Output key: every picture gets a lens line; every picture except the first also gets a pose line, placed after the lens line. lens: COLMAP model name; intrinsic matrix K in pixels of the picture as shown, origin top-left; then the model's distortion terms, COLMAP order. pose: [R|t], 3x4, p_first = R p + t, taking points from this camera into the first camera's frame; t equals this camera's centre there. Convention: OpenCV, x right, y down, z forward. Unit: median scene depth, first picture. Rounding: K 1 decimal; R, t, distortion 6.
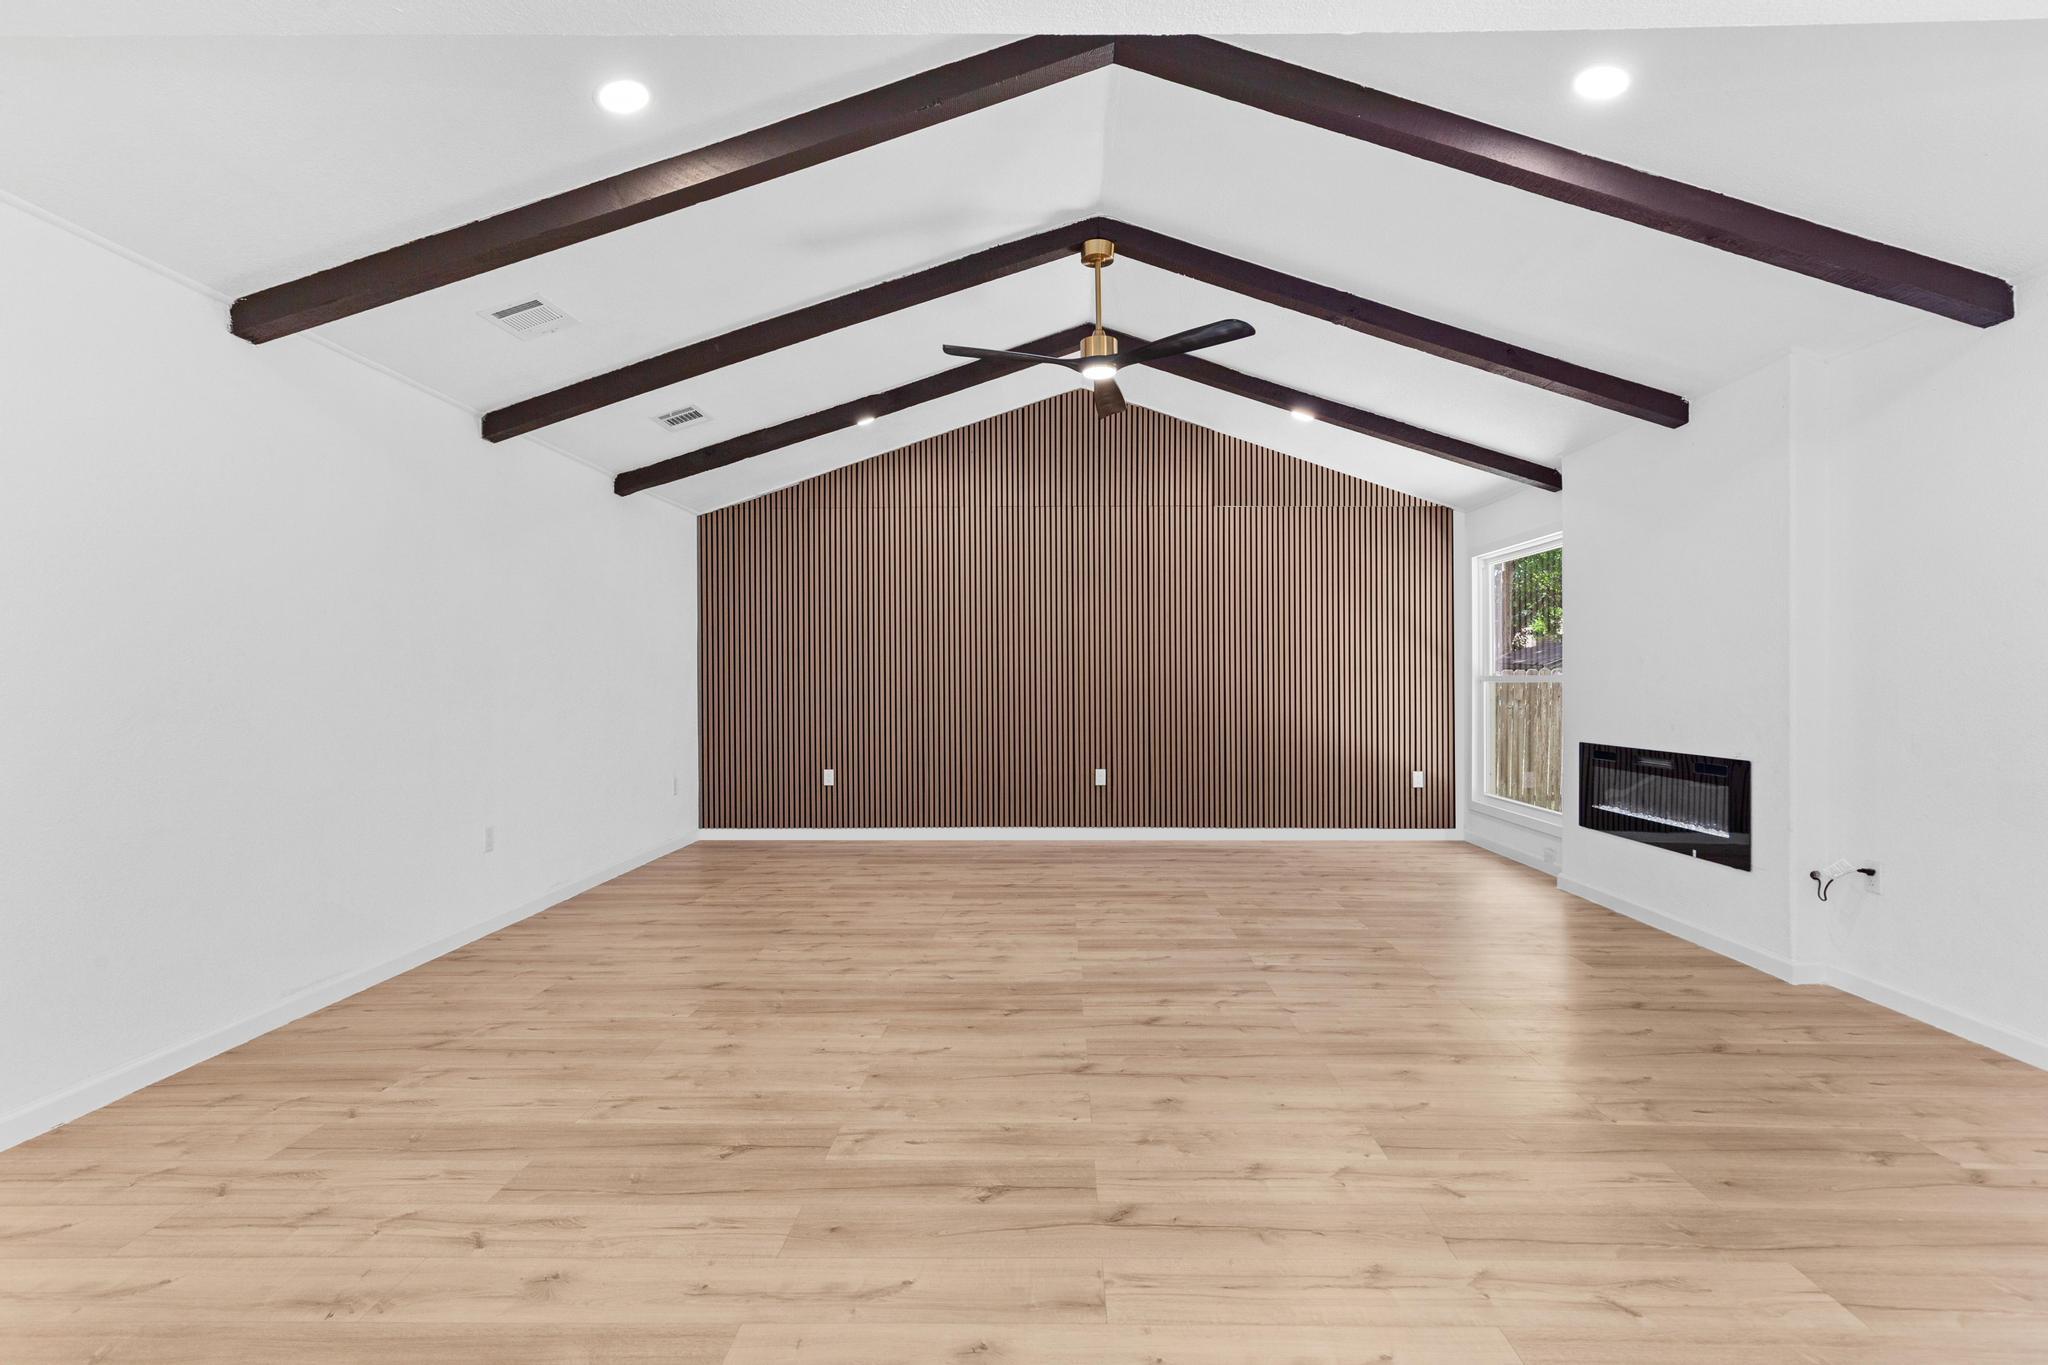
lens RADIAL K [[934.1, 0, 1047.9], [0, 934.1, 680.6], [0, 0, 1]] dist [0.007644, -0.000867]
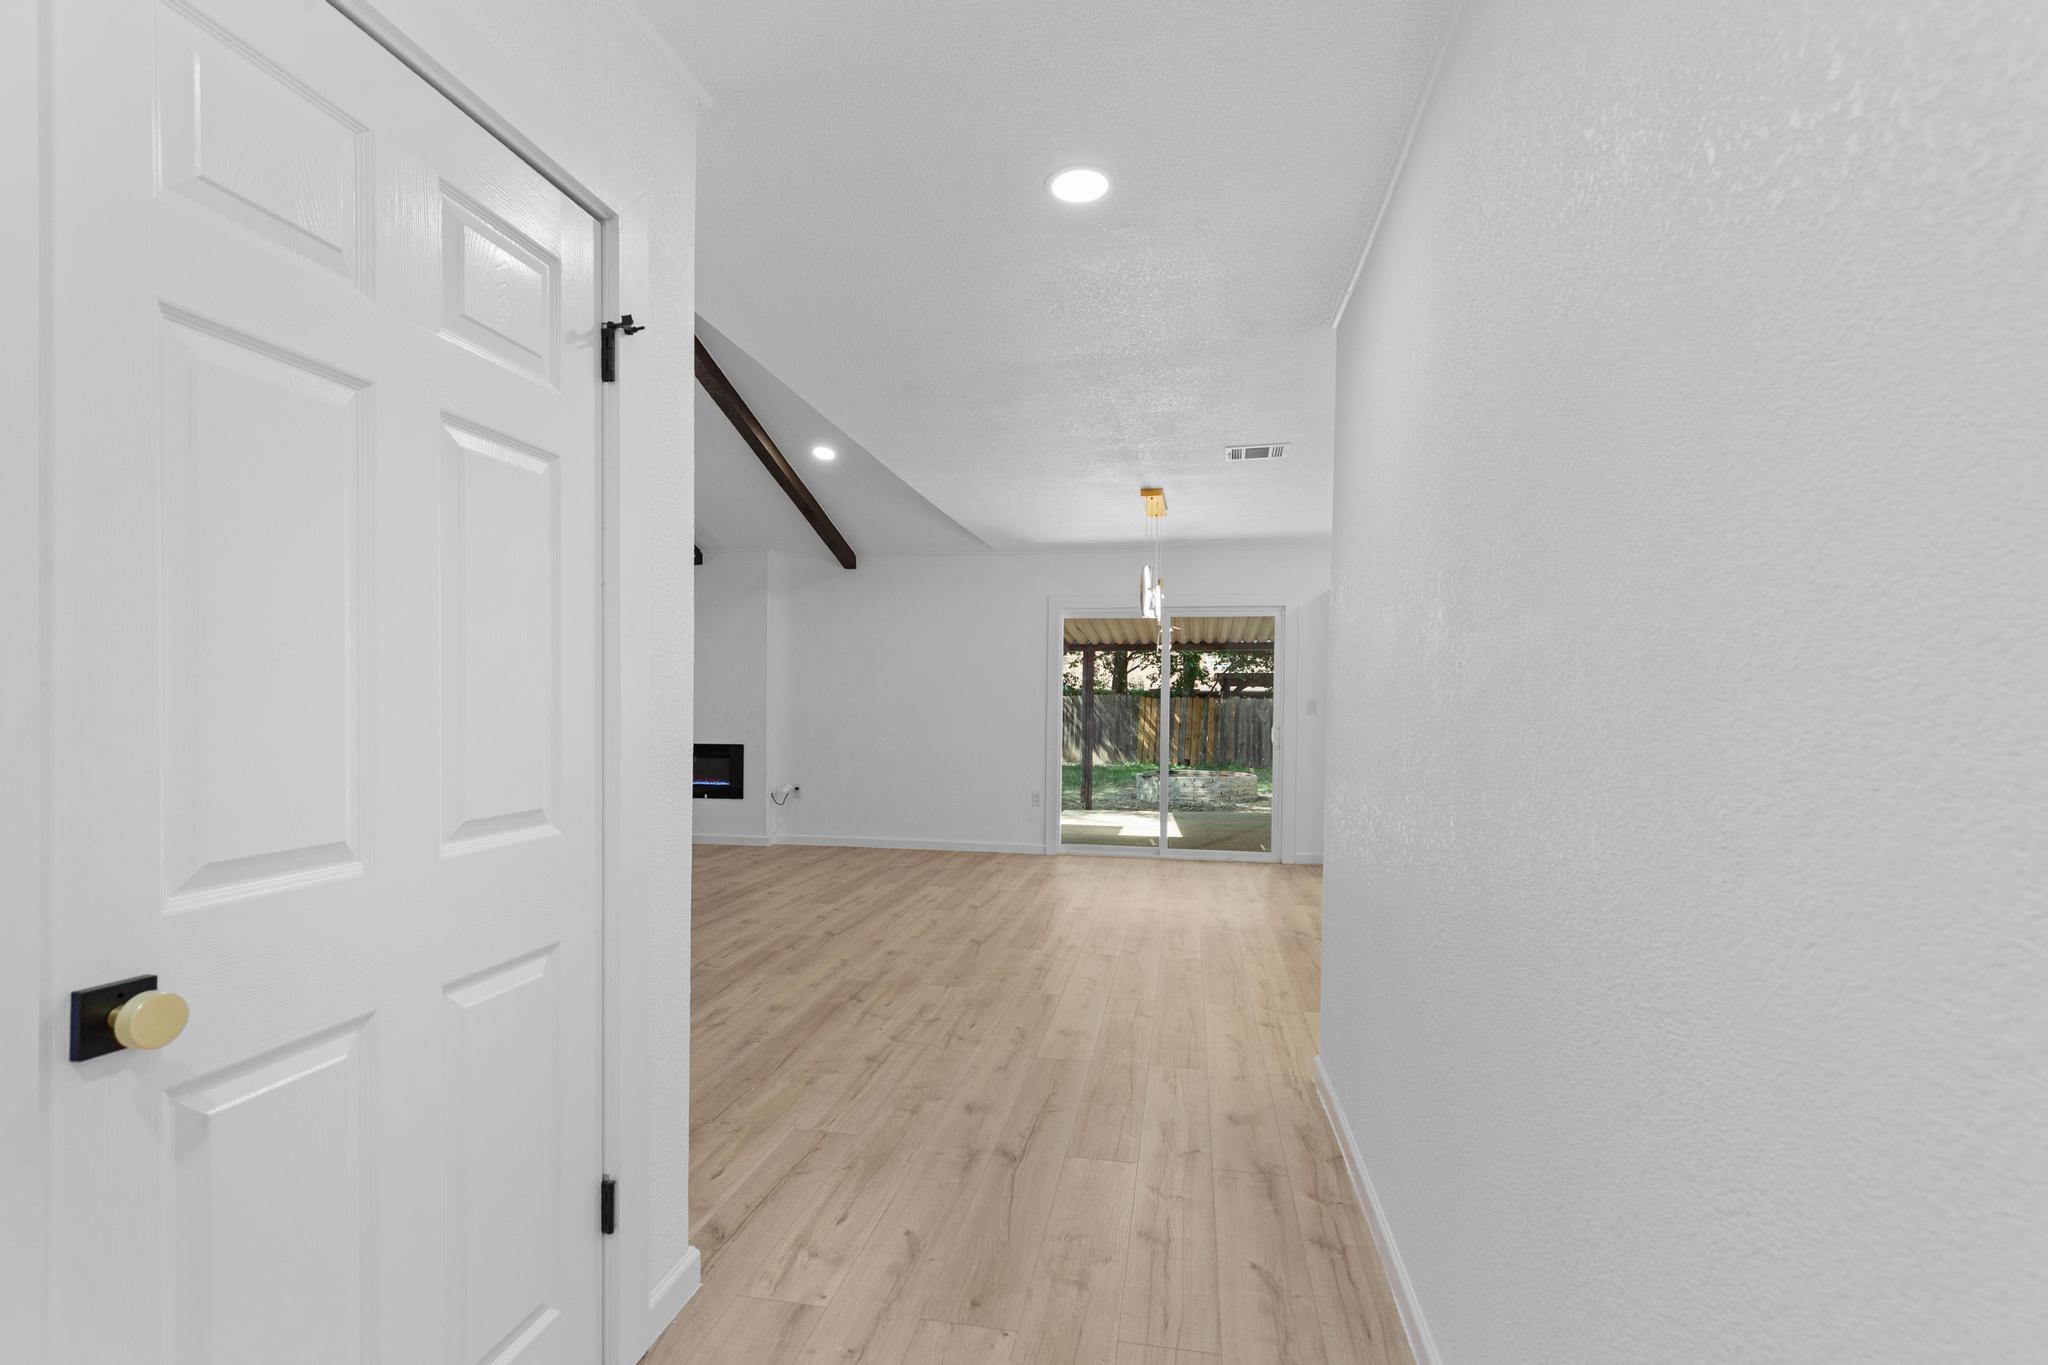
lens RADIAL K [[936.1, 0, 1024.9], [0, 936.1, 722.6], [0, 0, 1]] dist [0.001835, -0.000100]
pose [[0.159197, -0.017053, 0.987100, -1.142657], [-0.009967, 0.999772, 0.018879, -0.005439], [-0.987197, -0.012843, 0.158991, 0.078857]]
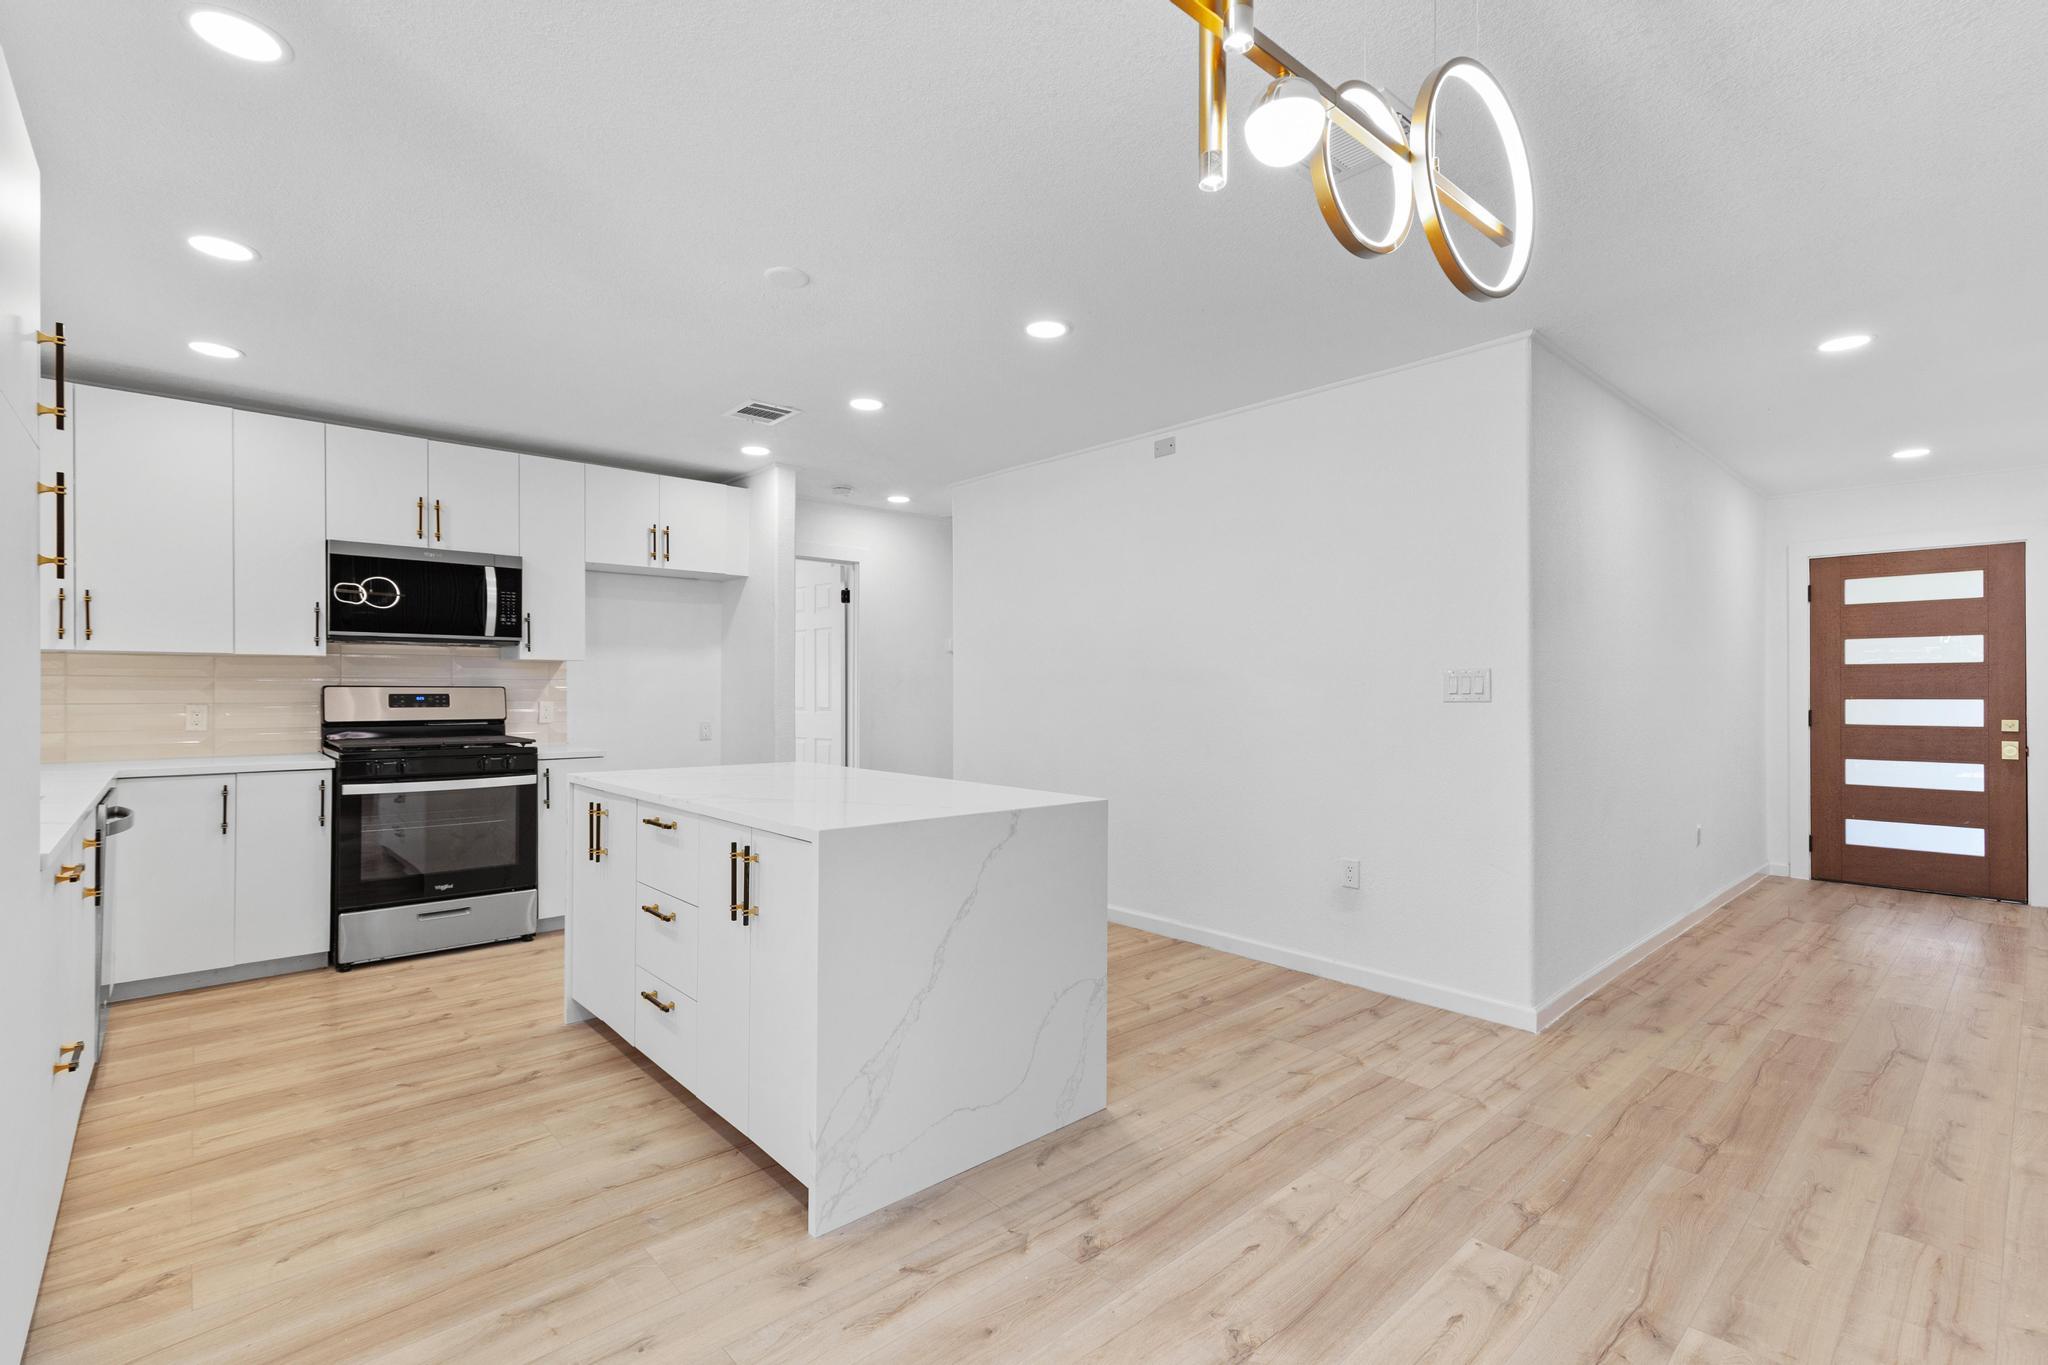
lens RADIAL K [[922.9, 0, 1021.6], [0, 922.9, 692.3], [0, 0, 1]] dist [0.004856, -0.000475]
pose [[-0.732182, 0.002542, -0.681104, 0.562436], [0.001084, 0.999996, 0.002567, -0.000276], [0.681108, 0.001141, -0.732182, 0.251008]]
